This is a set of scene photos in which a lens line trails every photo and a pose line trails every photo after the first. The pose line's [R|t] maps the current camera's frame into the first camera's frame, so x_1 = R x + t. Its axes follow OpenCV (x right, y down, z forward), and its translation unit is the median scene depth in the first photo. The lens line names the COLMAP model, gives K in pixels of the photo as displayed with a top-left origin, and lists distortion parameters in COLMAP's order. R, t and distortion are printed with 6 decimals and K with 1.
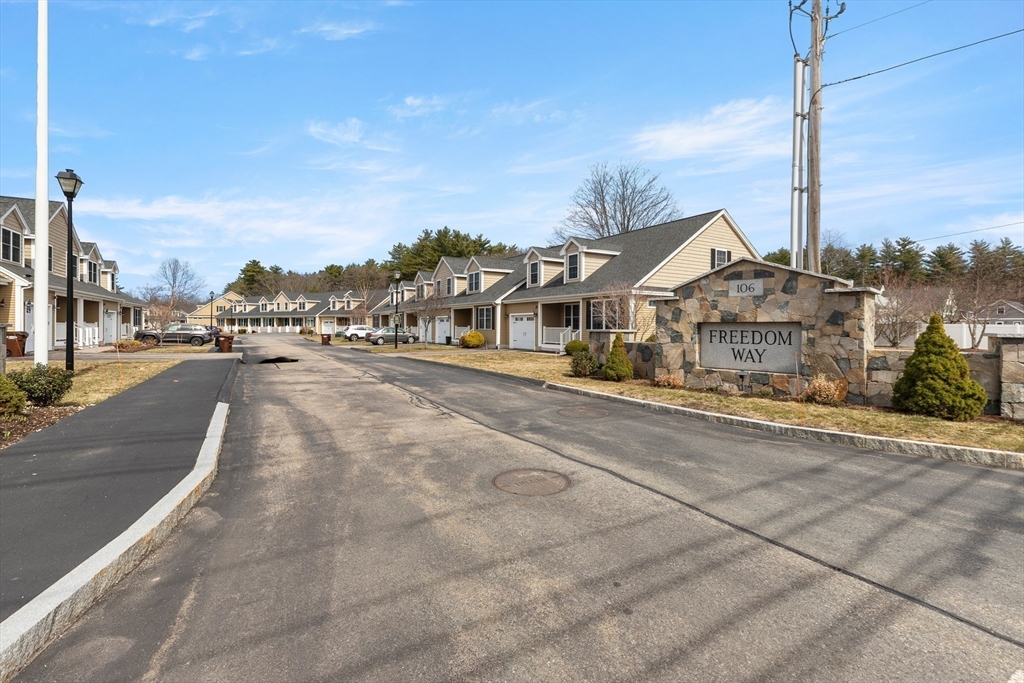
lens RADIAL K [[481.1, 0, 512.4], [0, 481.1, 326.6], [0, 0, 1]] dist [0.000160, 0.000001]
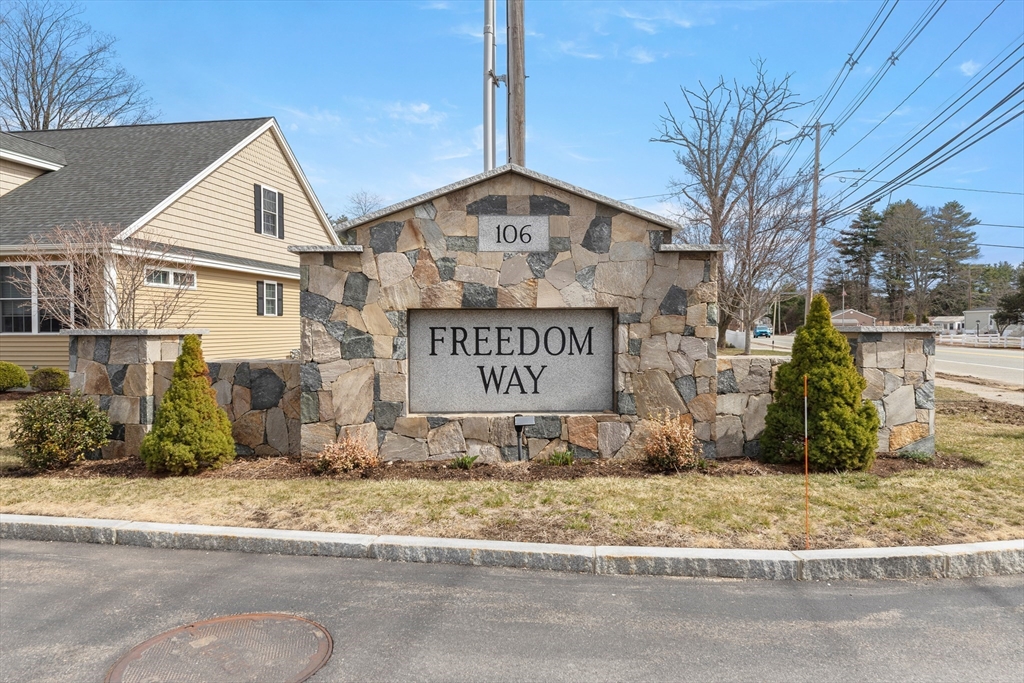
lens RADIAL K [[701.7, 0, 512.0], [0, 701.7, 341.5], [0, 0, 1]] dist [0.018123, -0.001210]
pose [[0.657488, -0.023966, 0.753084, -0.022444], [0.007478, 0.999652, 0.025284, 0.005324], [-0.753428, -0.010992, 0.657439, 0.540915]]
